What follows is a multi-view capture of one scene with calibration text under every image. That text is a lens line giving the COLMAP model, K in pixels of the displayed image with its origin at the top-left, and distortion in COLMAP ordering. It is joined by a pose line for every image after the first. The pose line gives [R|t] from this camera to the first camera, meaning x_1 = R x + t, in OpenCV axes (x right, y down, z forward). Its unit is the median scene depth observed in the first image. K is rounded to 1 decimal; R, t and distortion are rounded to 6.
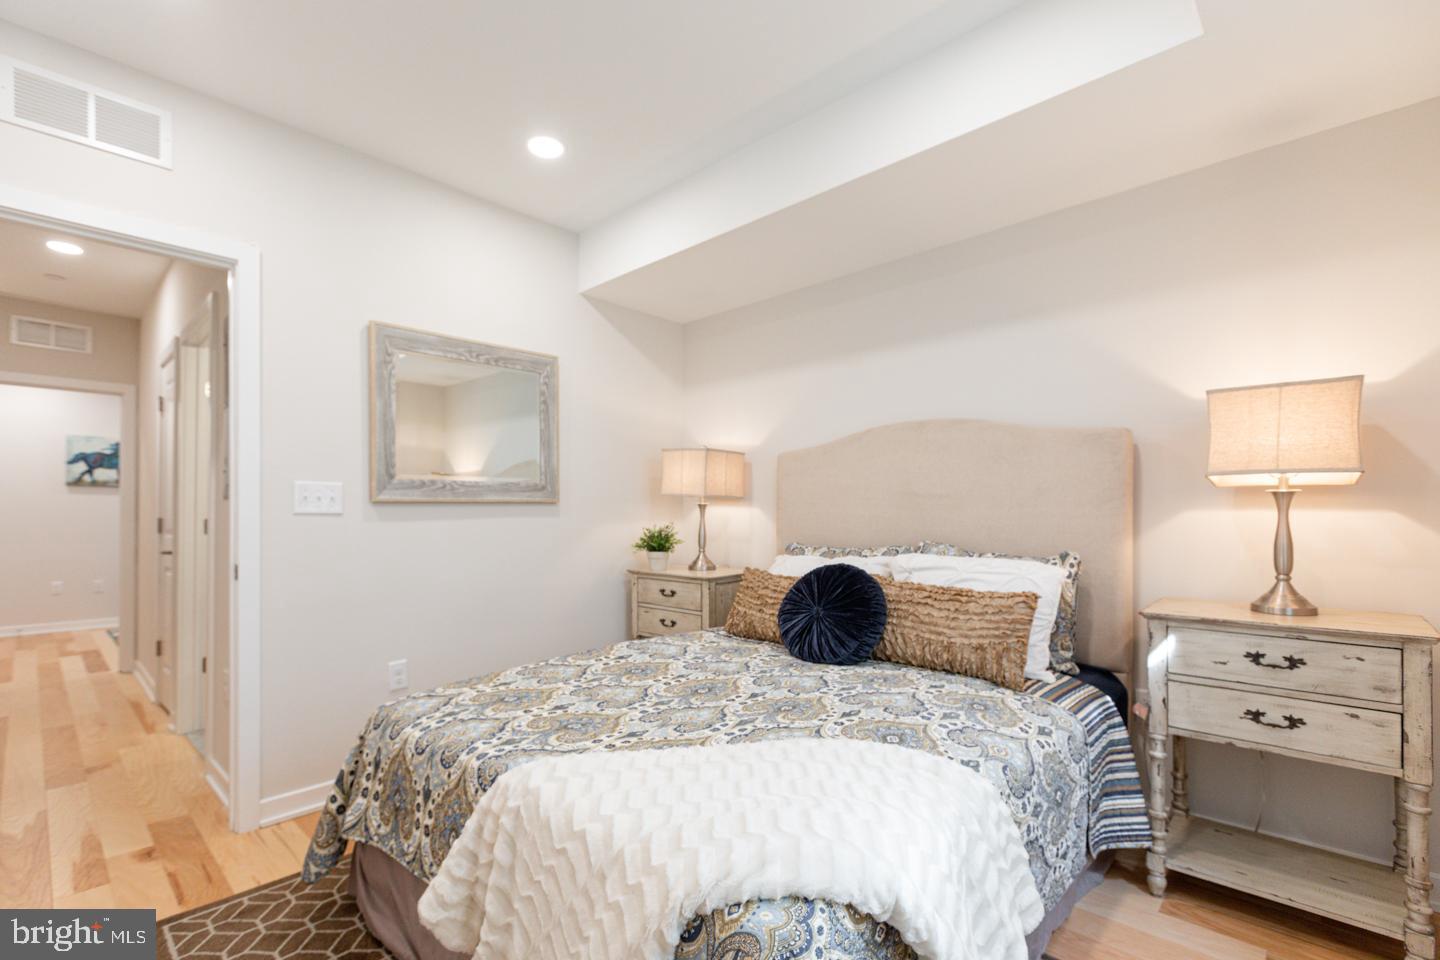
lens RADIAL K [[640.6, 0, 720.8], [0, 640.6, 510.5], [0, 0, 1]] dist [-0.002791, -0.000215]
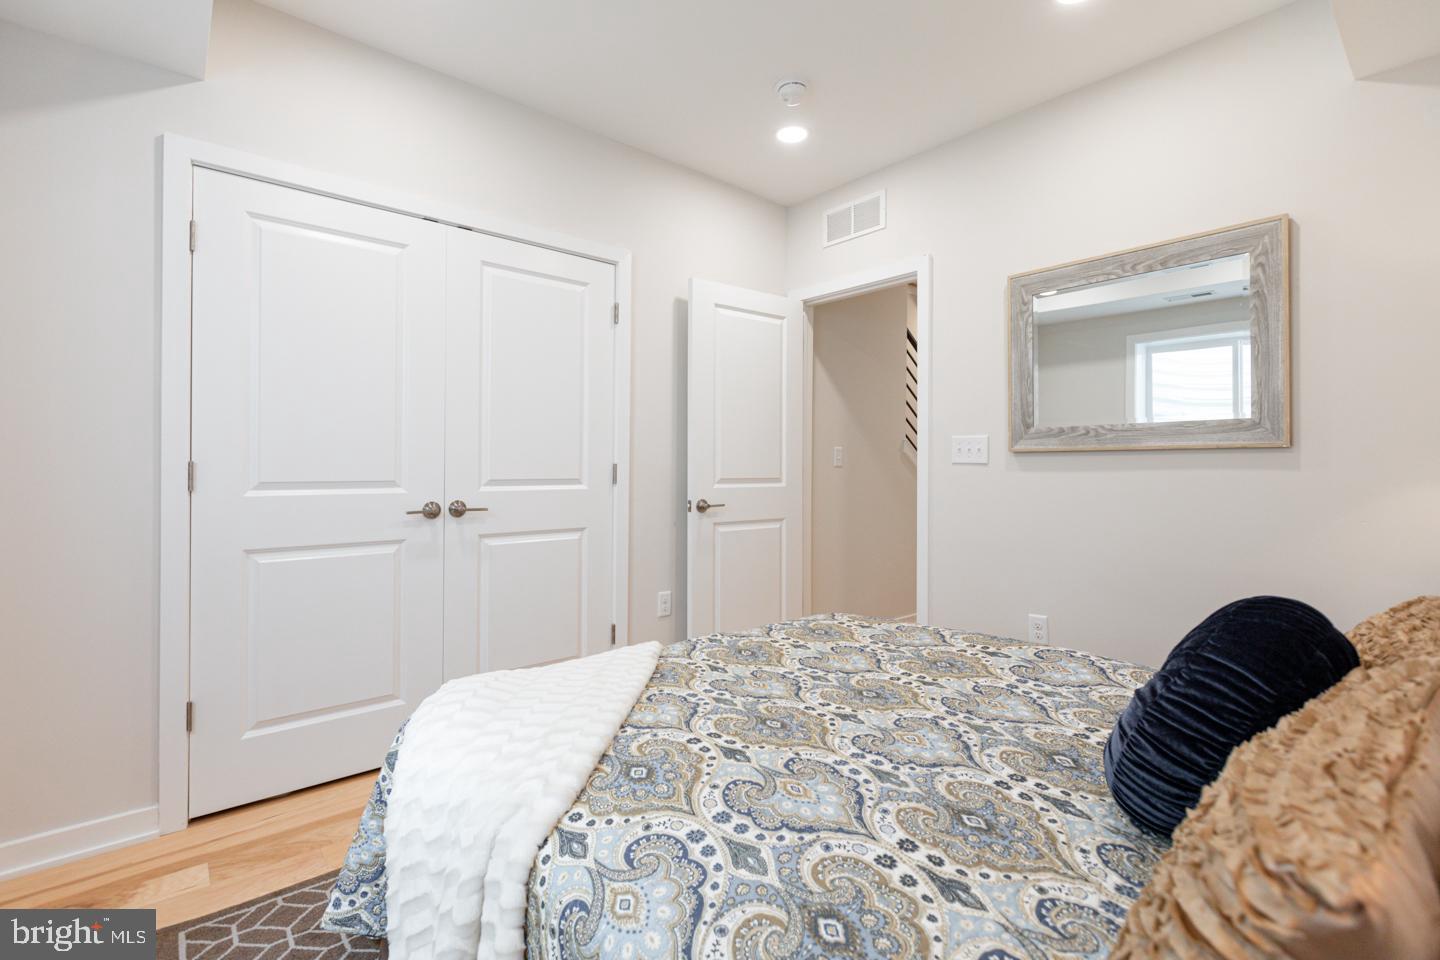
lens RADIAL K [[659.9, 0, 725.0], [0, 659.9, 461.9], [0, 0, 1]] dist [0.001326, 0.000135]
pose [[-0.106433, 0.002486, -0.994317, 0.559716], [0.005642, 0.999982, 0.001896, -0.002124], [0.994304, -0.005408, -0.106445, 0.650099]]
